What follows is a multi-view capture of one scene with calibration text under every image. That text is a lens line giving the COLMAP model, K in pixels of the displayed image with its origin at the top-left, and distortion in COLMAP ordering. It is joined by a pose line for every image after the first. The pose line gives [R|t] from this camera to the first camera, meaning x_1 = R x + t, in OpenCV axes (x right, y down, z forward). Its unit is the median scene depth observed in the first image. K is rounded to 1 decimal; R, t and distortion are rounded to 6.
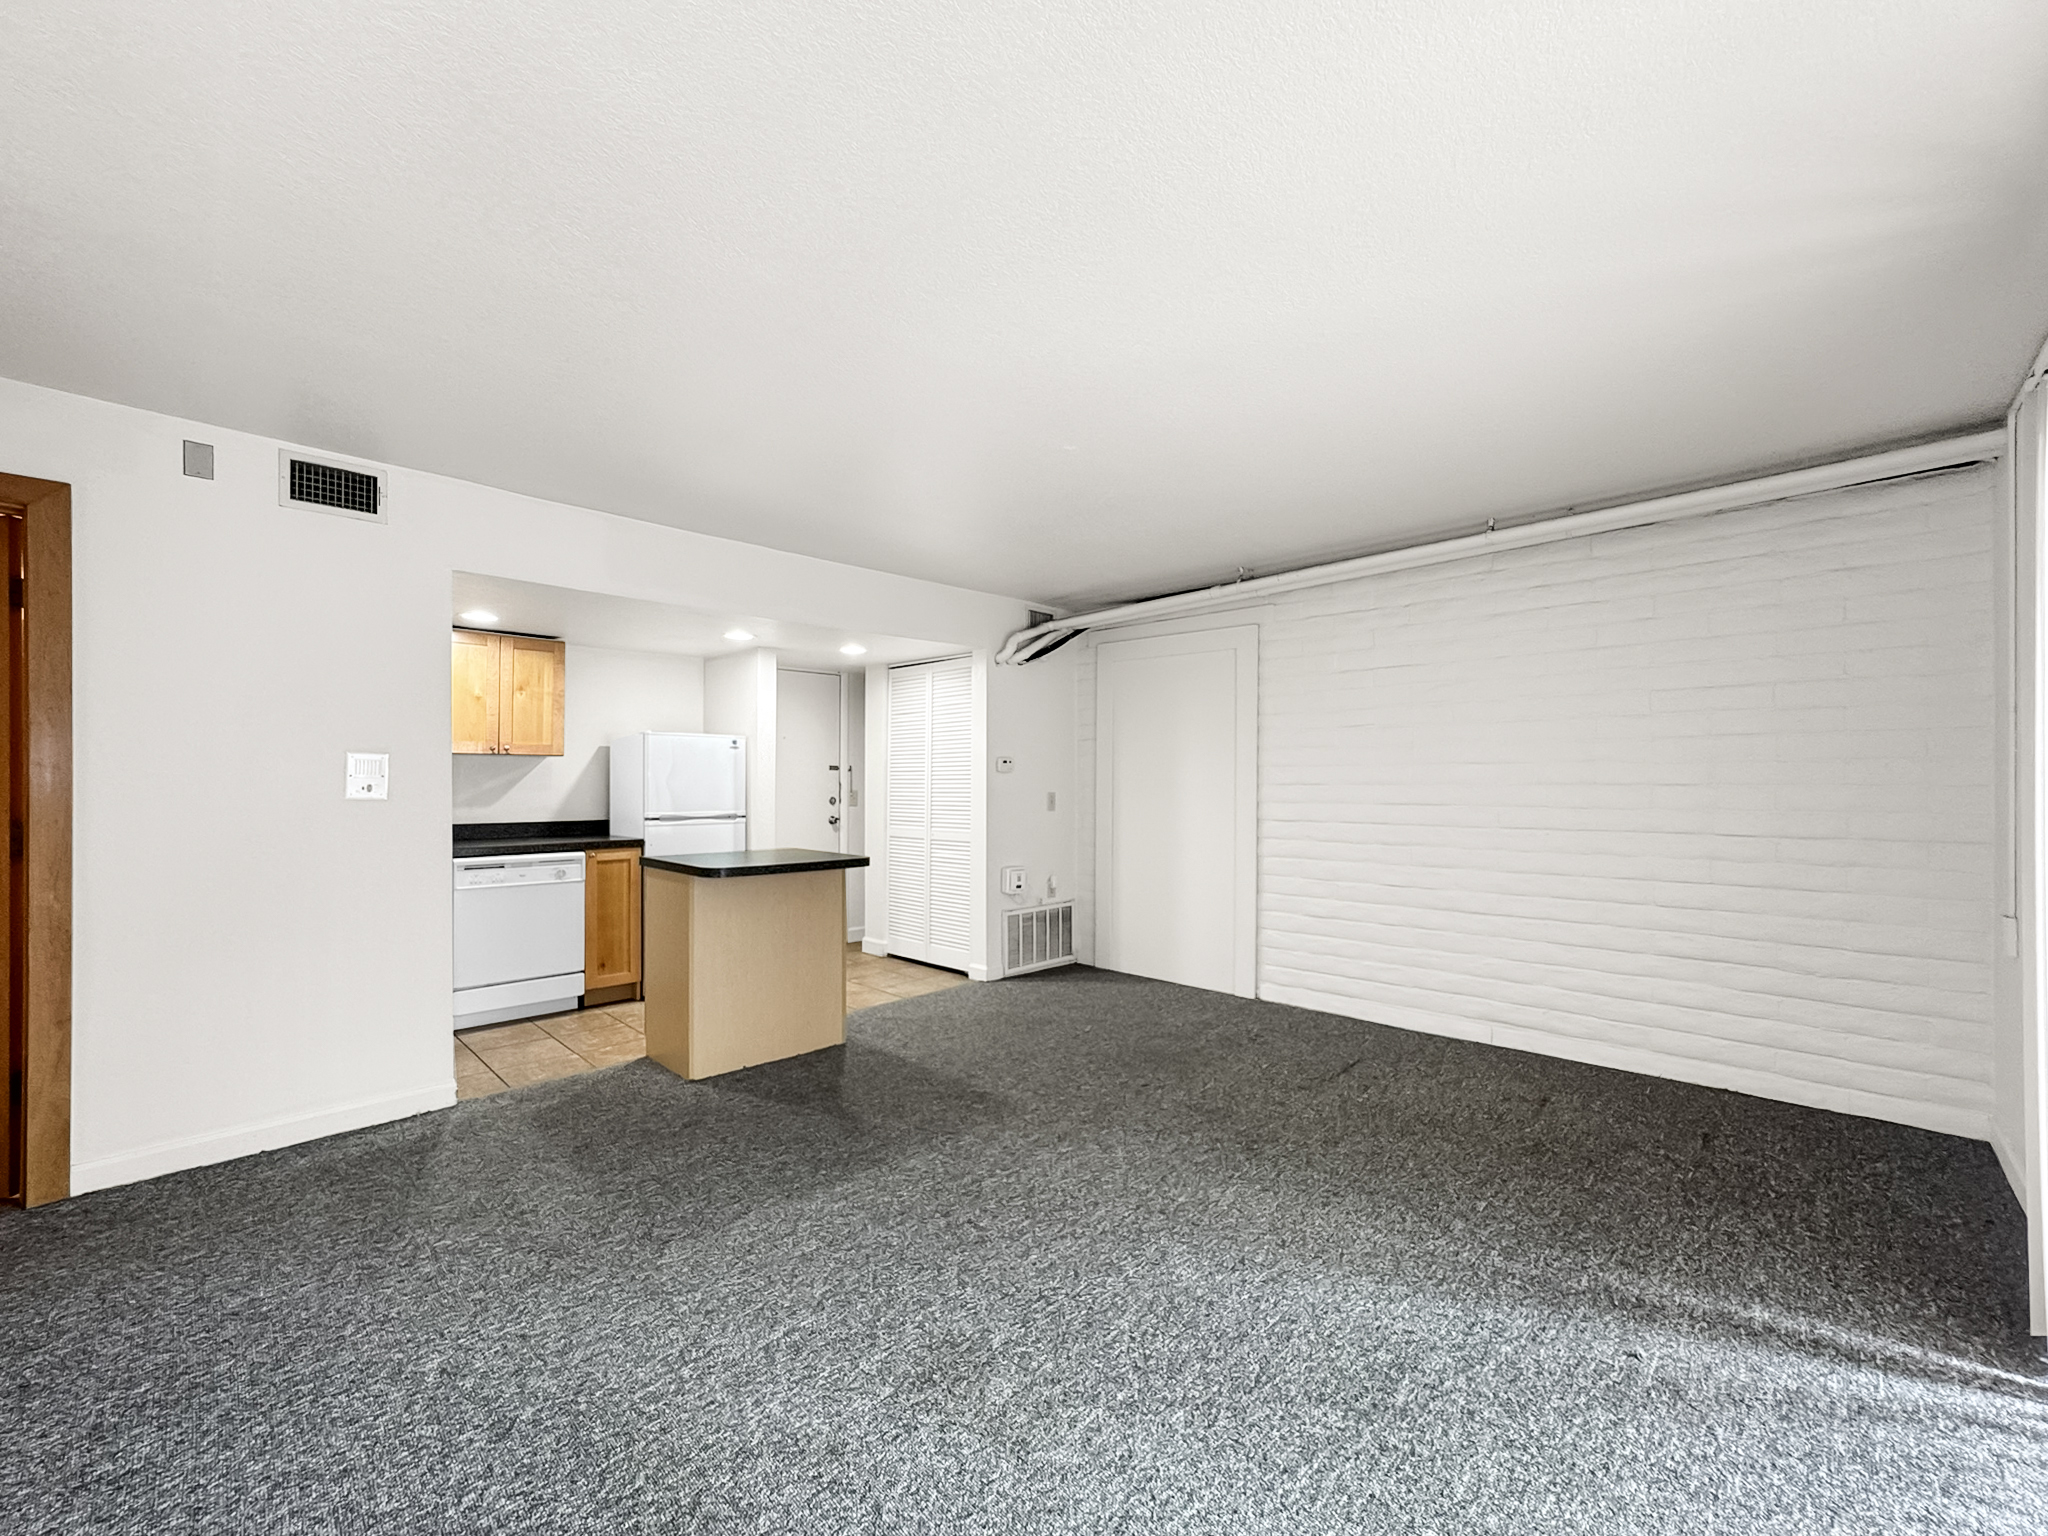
lens RADIAL K [[828.8, 0, 1016.7], [0, 828.8, 774.3], [0, 0, 1]] dist [-0.037567, 0.015247]
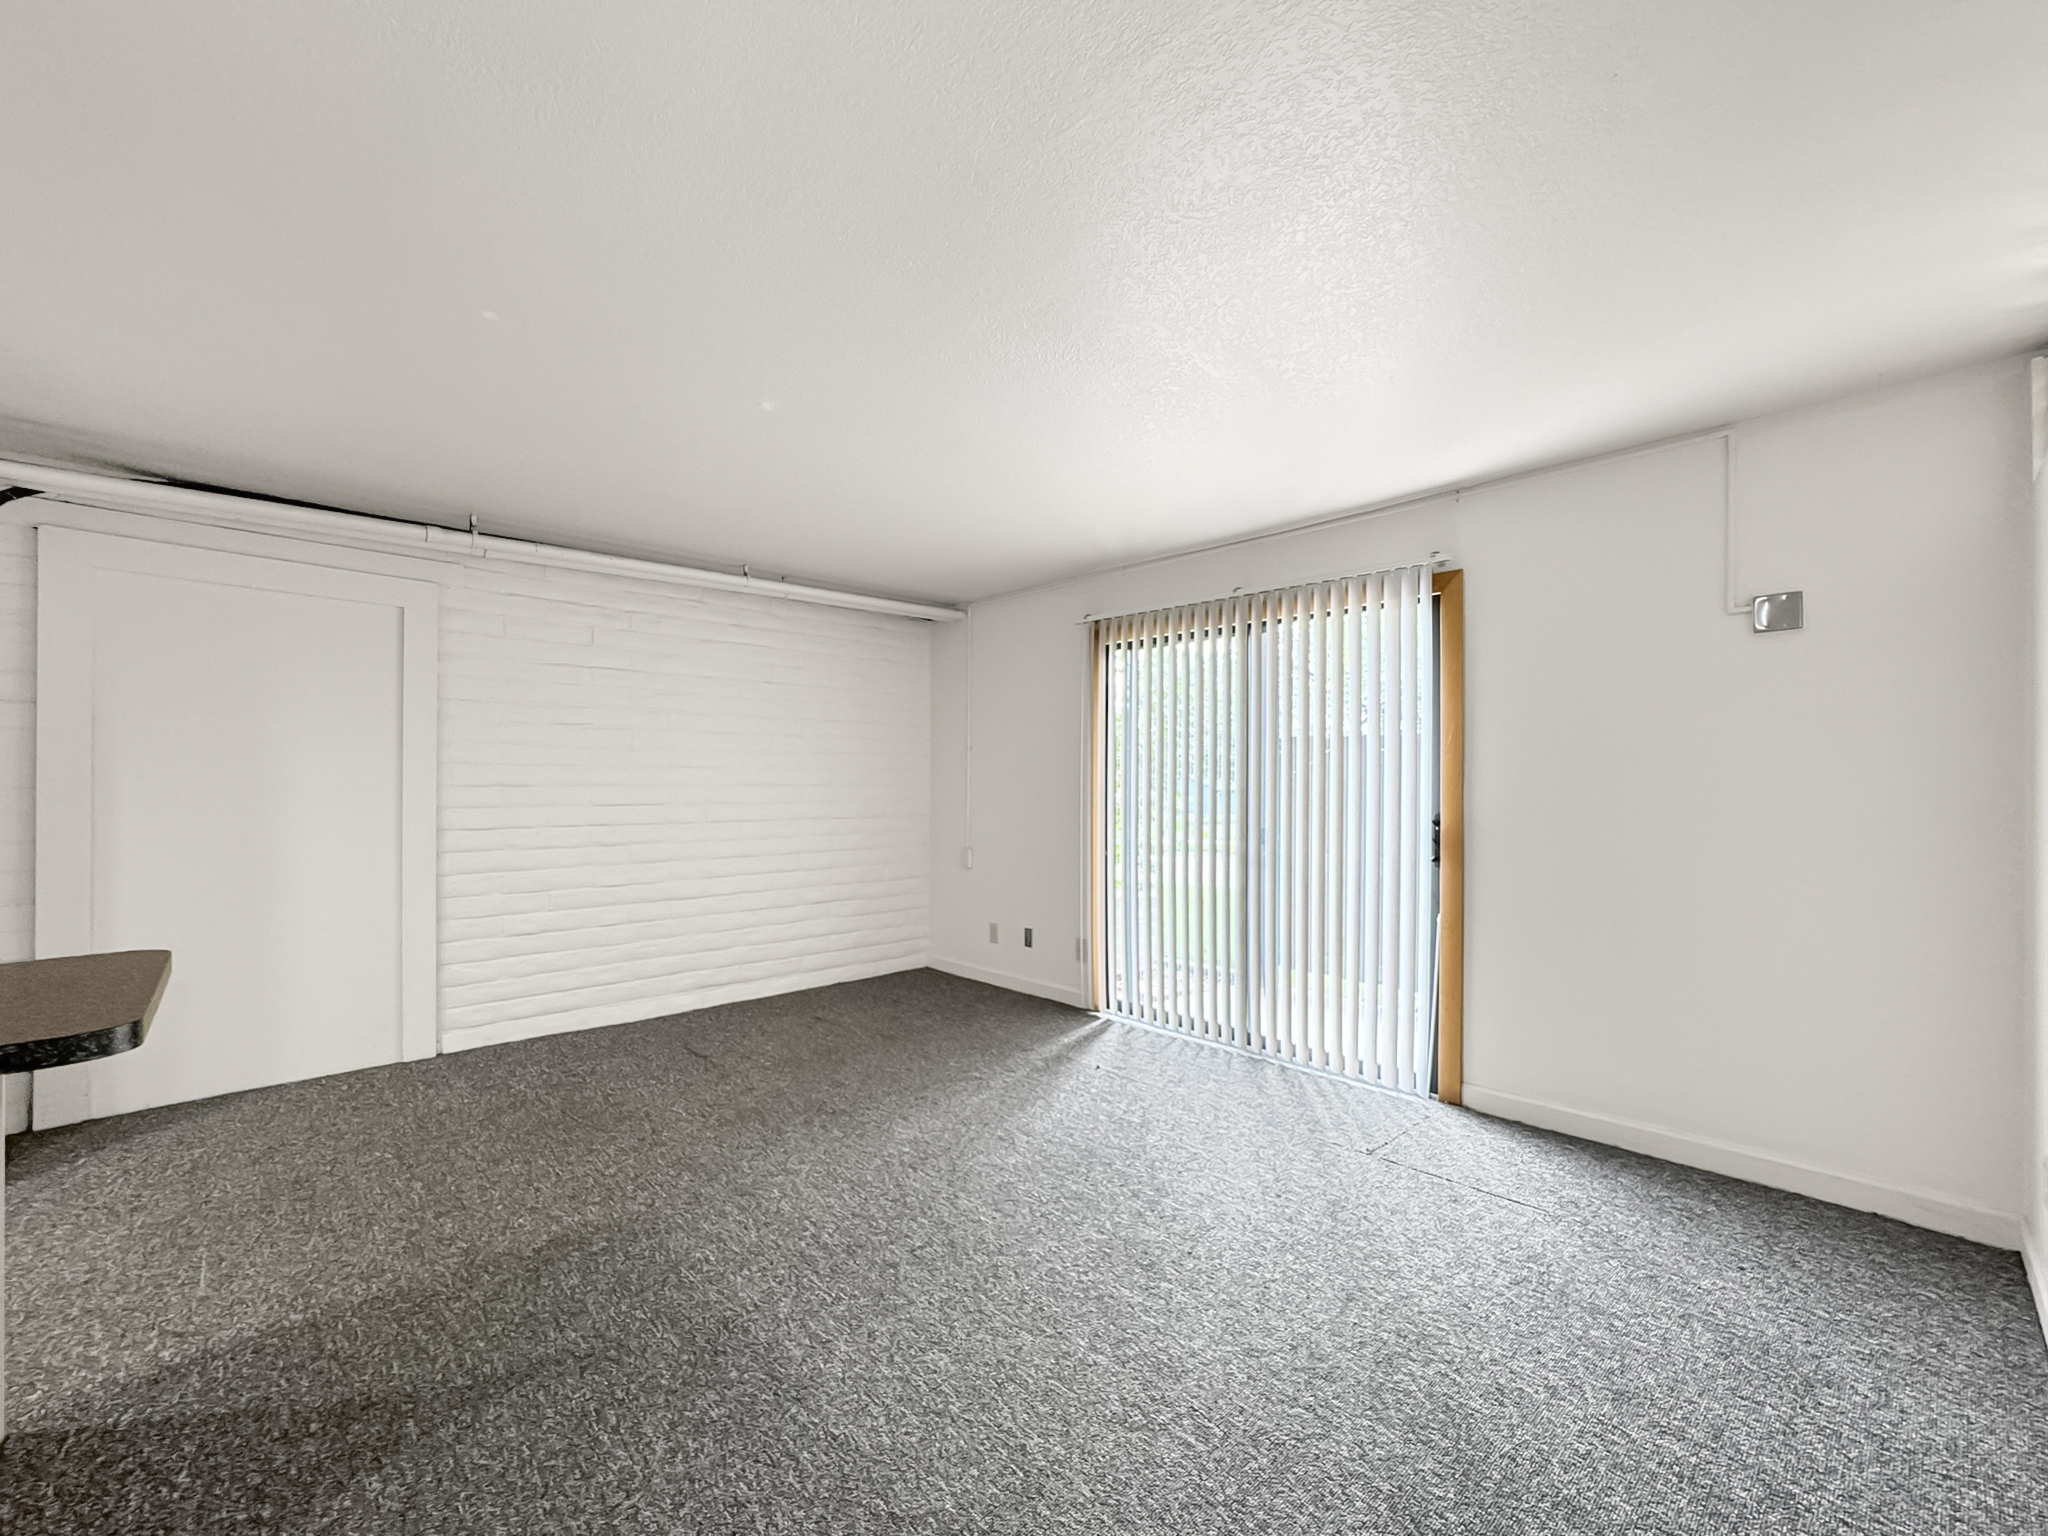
lens RADIAL K [[845.4, 0, 1029.5], [0, 845.4, 782.7], [0, 0, 1]] dist [-0.035585, 0.016363]
pose [[0.029274, 0.001294, 0.999571, -0.515872], [-0.011657, 0.999932, -0.000953, 0.003802], [-0.999503, -0.011624, 0.029287, 0.428532]]
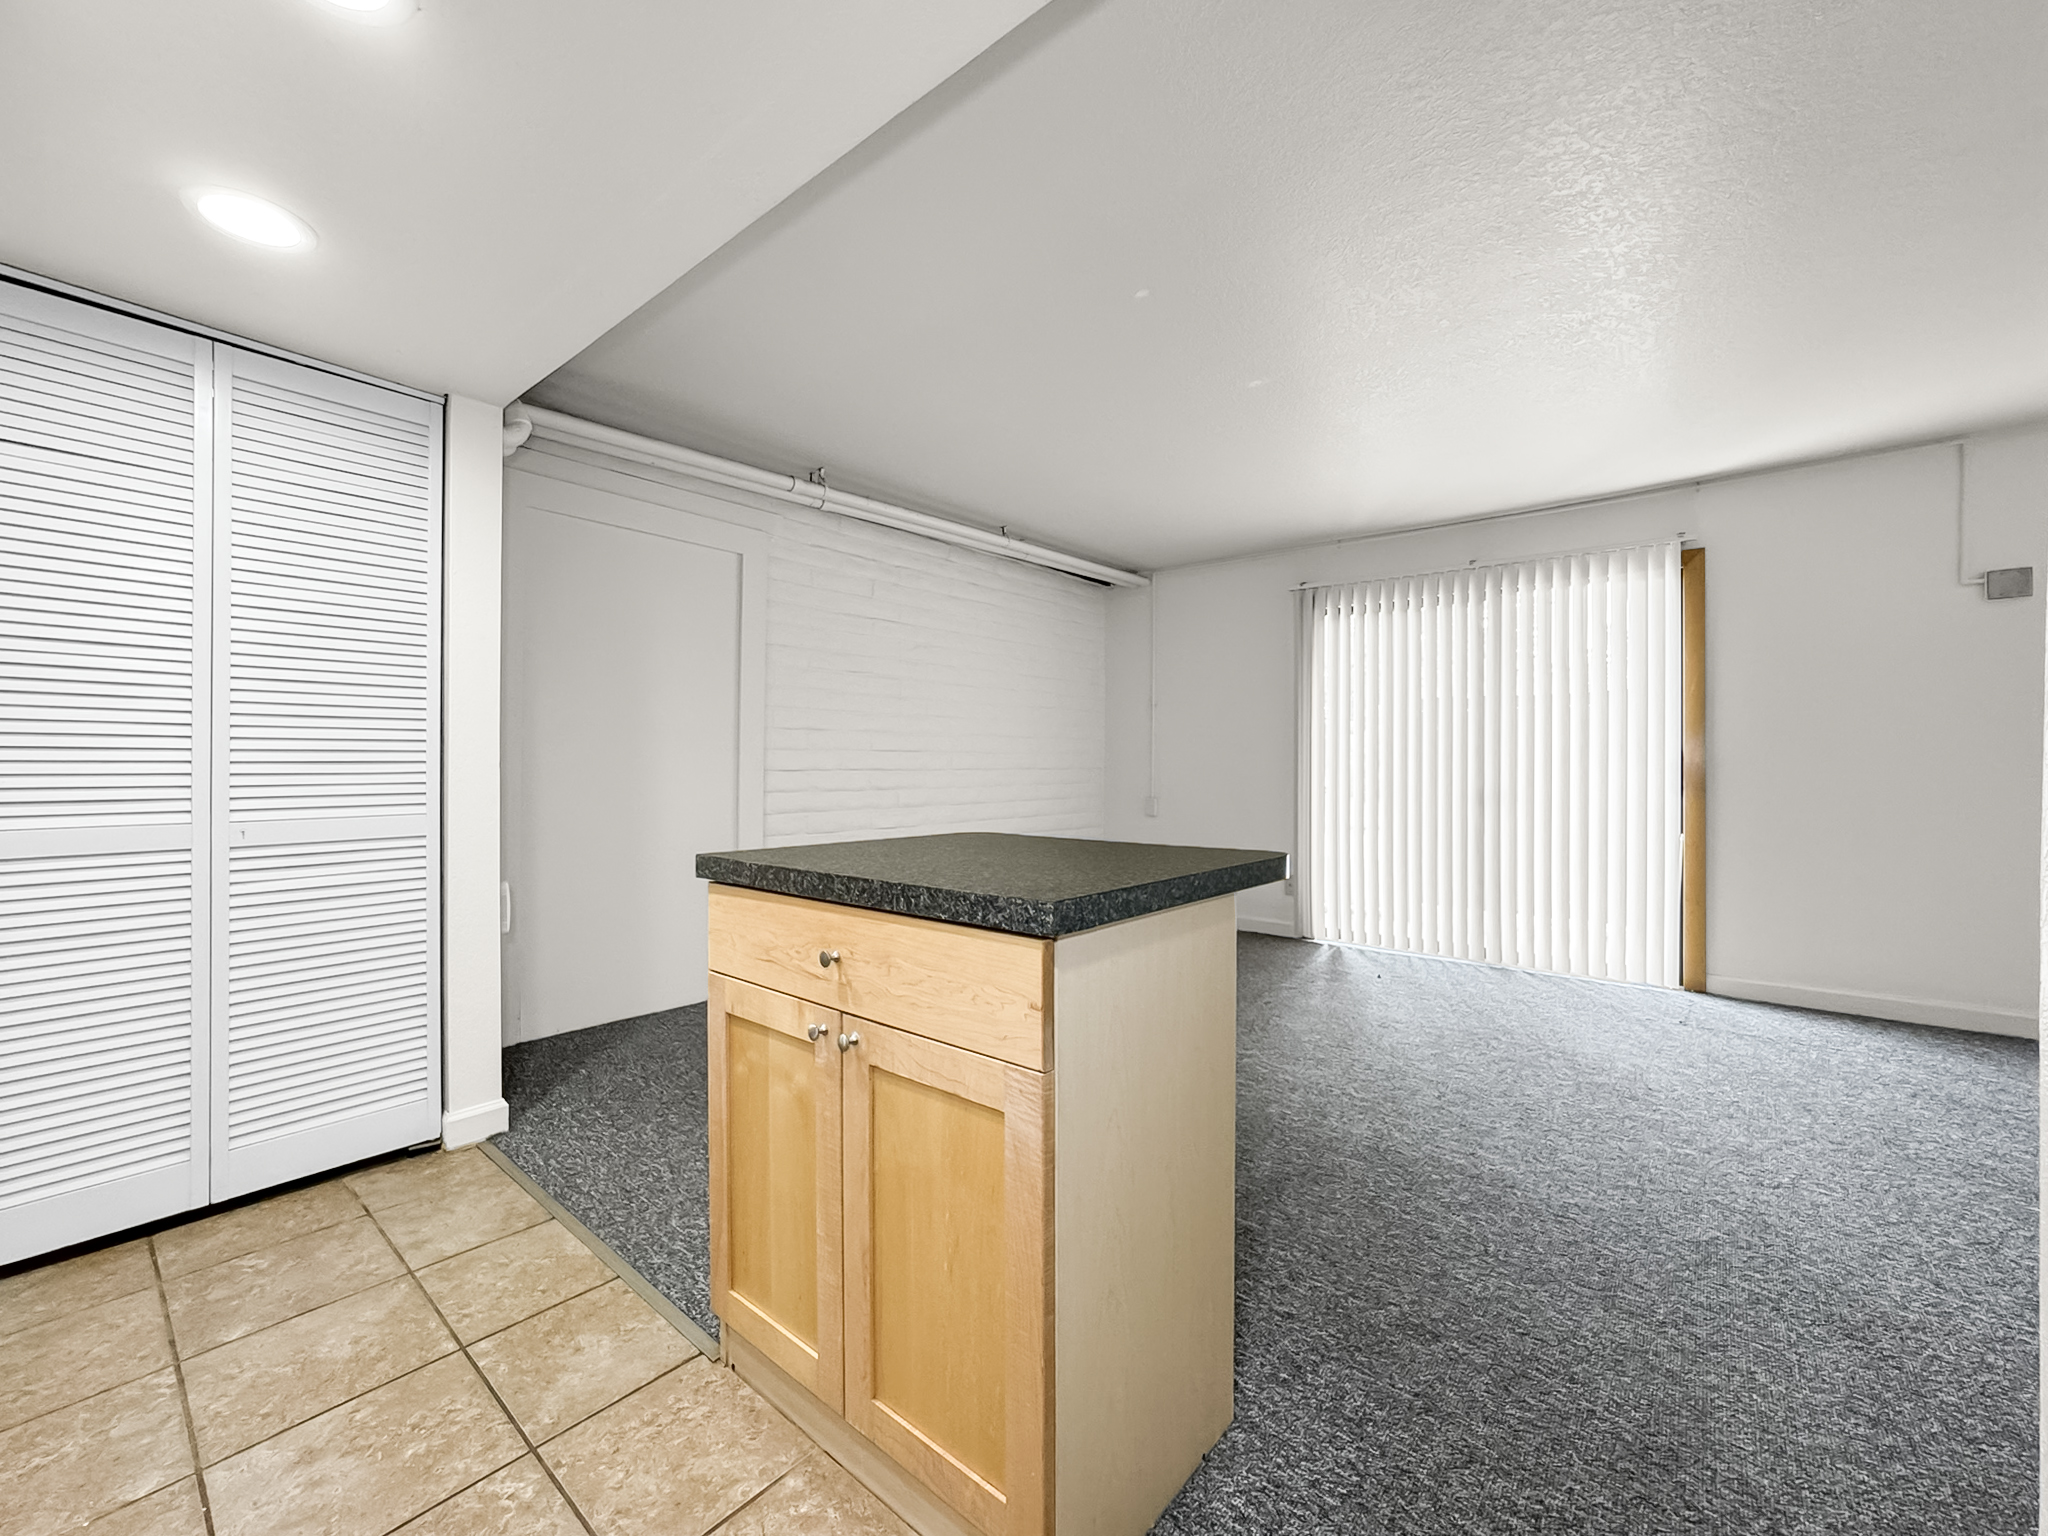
lens RADIAL K [[840.6, 0, 1018.8], [0, 840.6, 761.7], [0, 0, 1]] dist [-0.036754, 0.015925]
pose [[-0.073791, 0.001617, 0.997272, -0.585589], [-0.012595, 0.999917, -0.002553, 0.047674], [-0.997194, -0.012749, -0.073765, 0.846247]]
